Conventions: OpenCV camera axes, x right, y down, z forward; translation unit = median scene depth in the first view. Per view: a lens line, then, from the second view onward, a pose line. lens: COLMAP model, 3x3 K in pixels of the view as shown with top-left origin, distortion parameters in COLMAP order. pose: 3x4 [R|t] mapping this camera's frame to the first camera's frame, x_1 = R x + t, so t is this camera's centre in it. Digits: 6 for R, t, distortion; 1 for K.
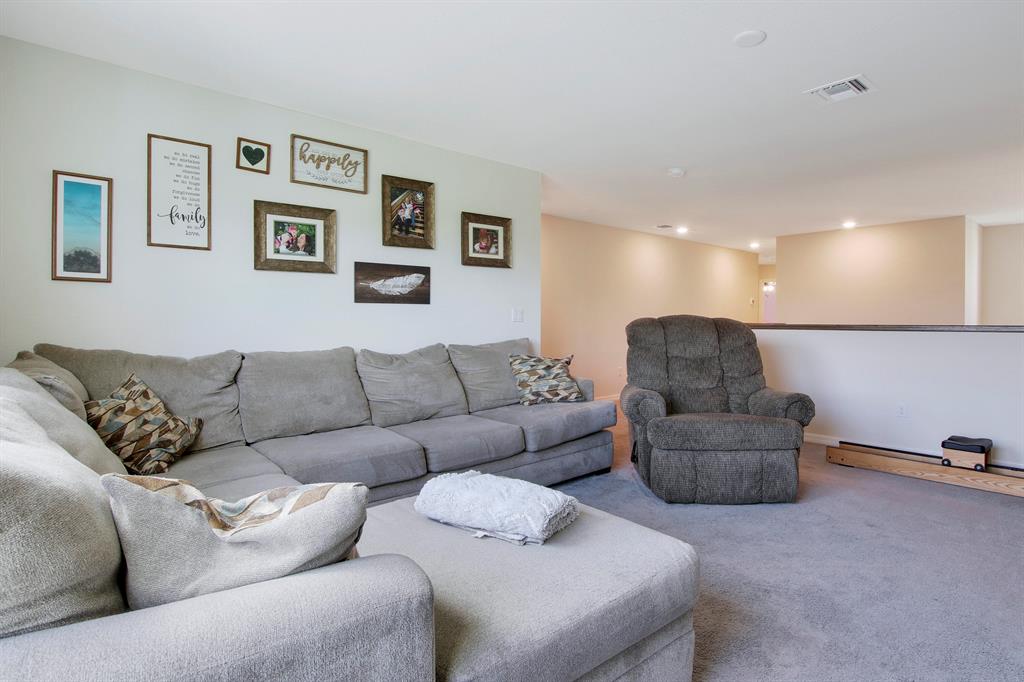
lens RADIAL K [[537.3, 0, 511.3], [0, 537.3, 331.2], [0, 0, 1]] dist [-0.026919, 0.001573]
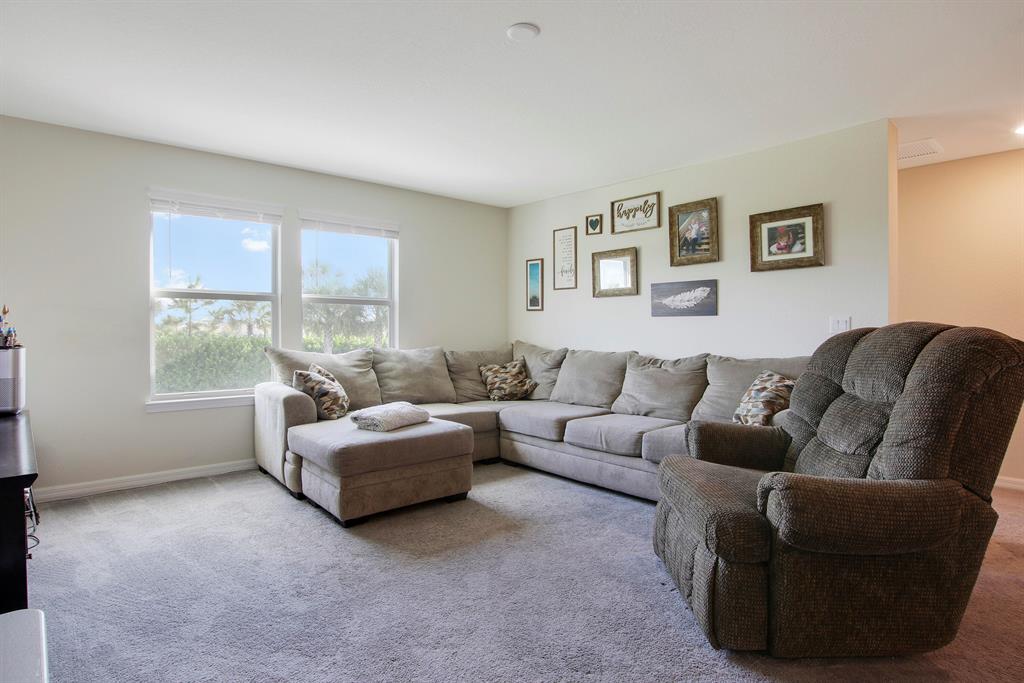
lens RADIAL K [[537.3, 0, 515.3], [0, 537.3, 334.6], [0, 0, 1]] dist [-0.026919, 0.001573]
pose [[0.017371, 0.006668, -0.999827, 0.901338], [-0.029349, 0.999550, 0.006156, -0.009116], [0.999418, 0.029237, 0.017559, 0.627322]]
